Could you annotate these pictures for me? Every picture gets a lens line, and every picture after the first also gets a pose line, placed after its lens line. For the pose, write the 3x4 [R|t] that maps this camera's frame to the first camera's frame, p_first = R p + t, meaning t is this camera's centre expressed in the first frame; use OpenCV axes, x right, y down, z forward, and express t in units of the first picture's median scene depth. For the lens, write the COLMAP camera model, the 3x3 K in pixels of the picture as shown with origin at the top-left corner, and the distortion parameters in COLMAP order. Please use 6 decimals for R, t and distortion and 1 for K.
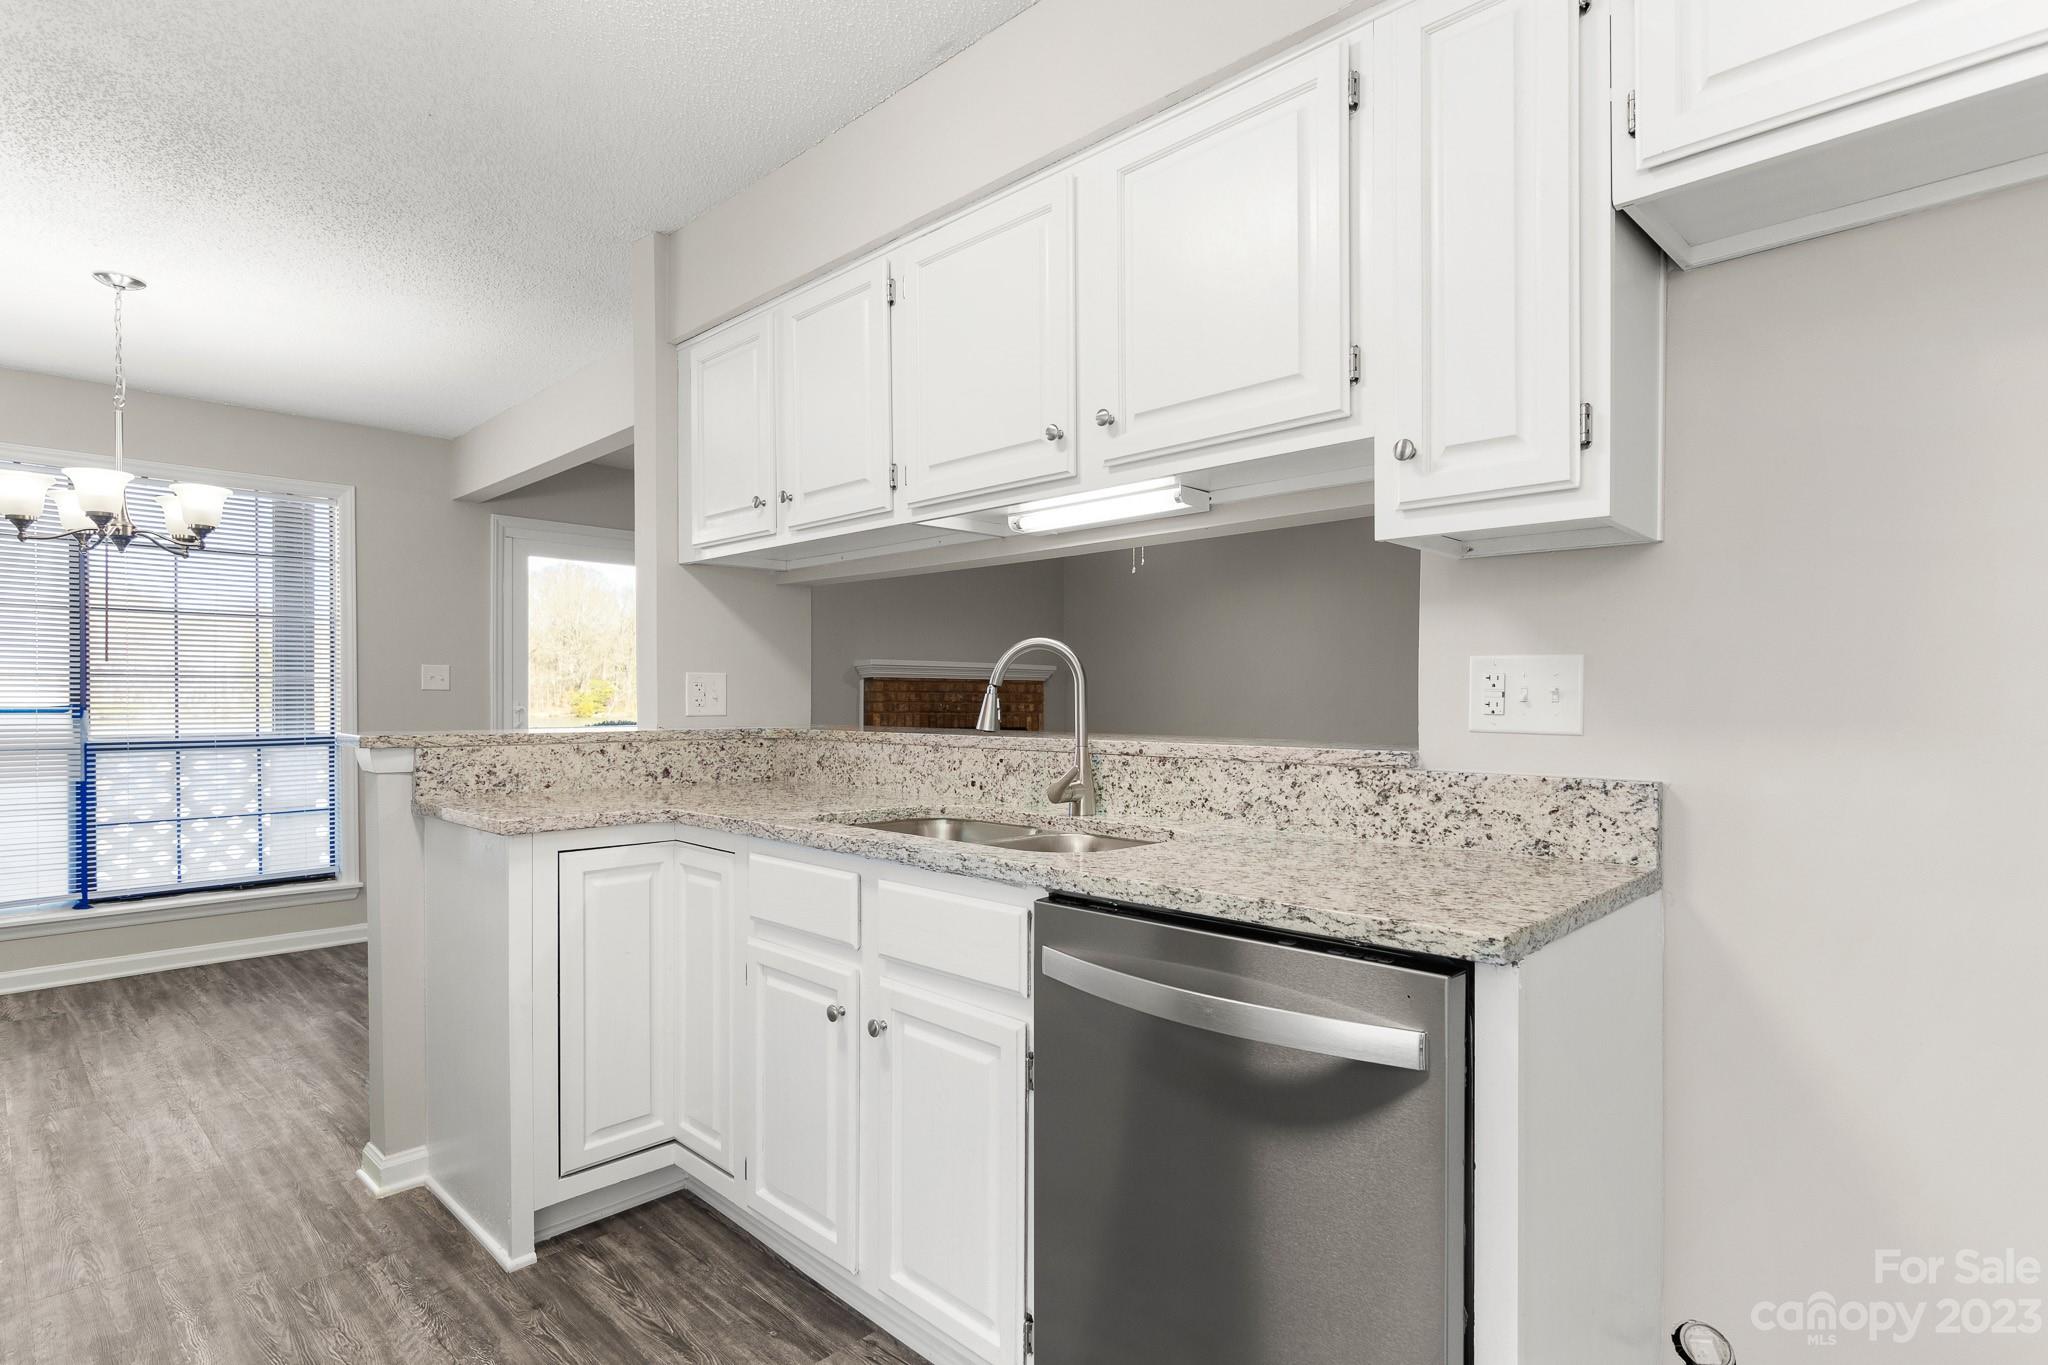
lens RADIAL K [[1046.2, 0, 996.3], [0, 1046.2, 699.6], [0, 0, 1]] dist [-0.004652, 0.004057]
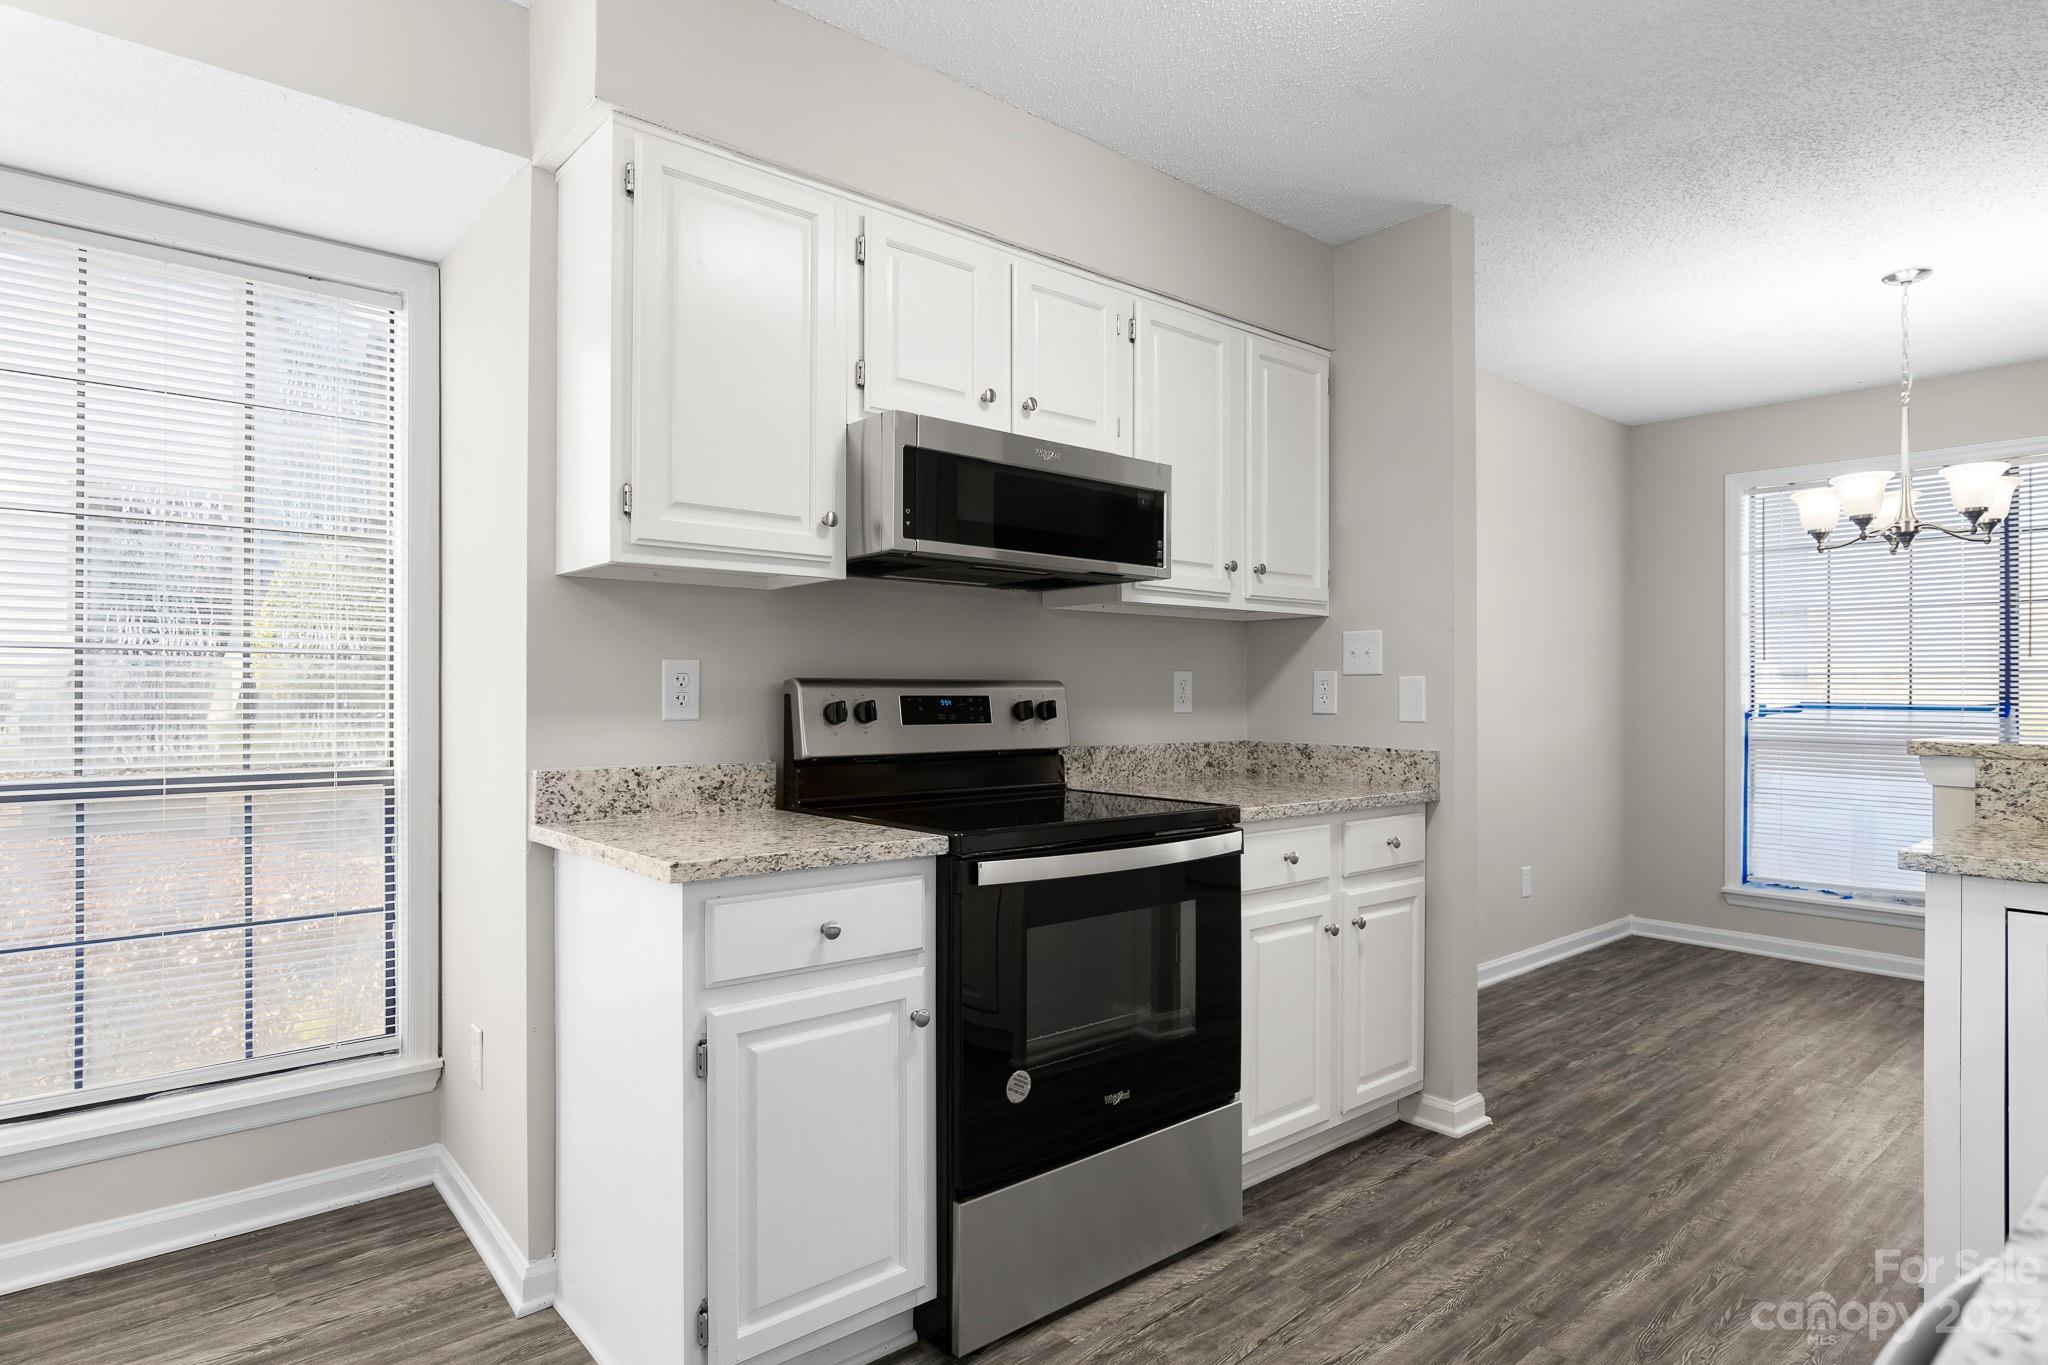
lens RADIAL K [[1110.1, 0, 1065.5], [0, 1110.1, 681.5], [0, 0, 1]] dist [0.001541, 0.005515]
pose [[-0.055530, -0.010277, -0.998404, 0.375260], [-0.004332, 0.999940, -0.010052, -0.001526], [0.998448, 0.003767, -0.055571, 0.375943]]
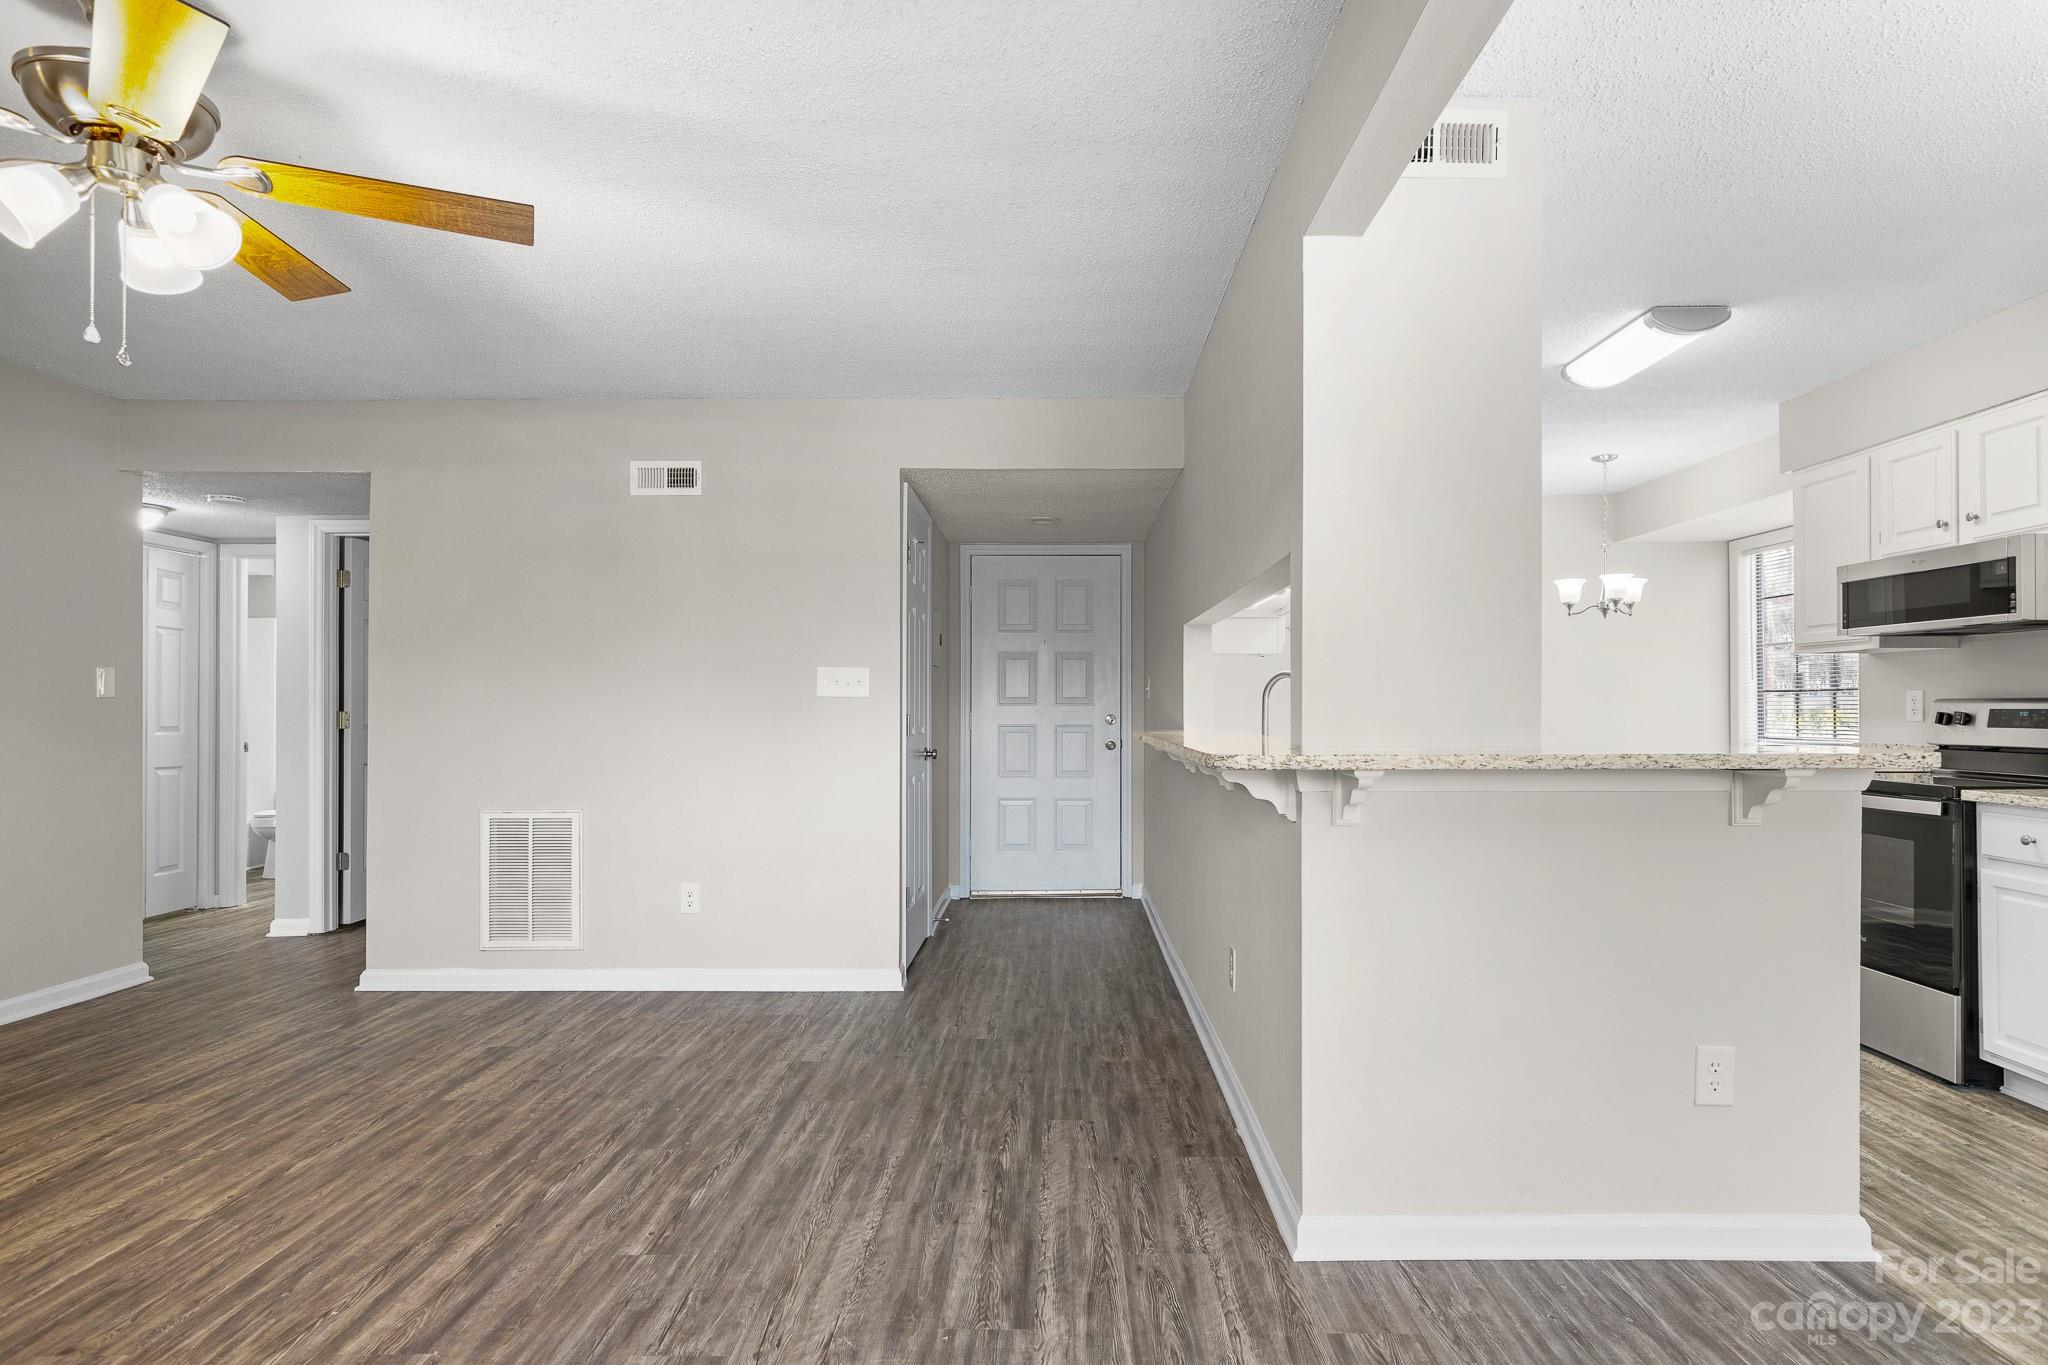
lens RADIAL K [[1046.2, 0, 1046.1], [0, 1046.2, 697.6], [0, 0, 1]] dist [-0.004652, 0.004057]
pose [[-0.705046, 0.007739, 0.709119, -0.805344], [0.001896, 0.999957, -0.009028, -0.003604], [-0.709159, -0.005021, -0.705031, 2.300382]]
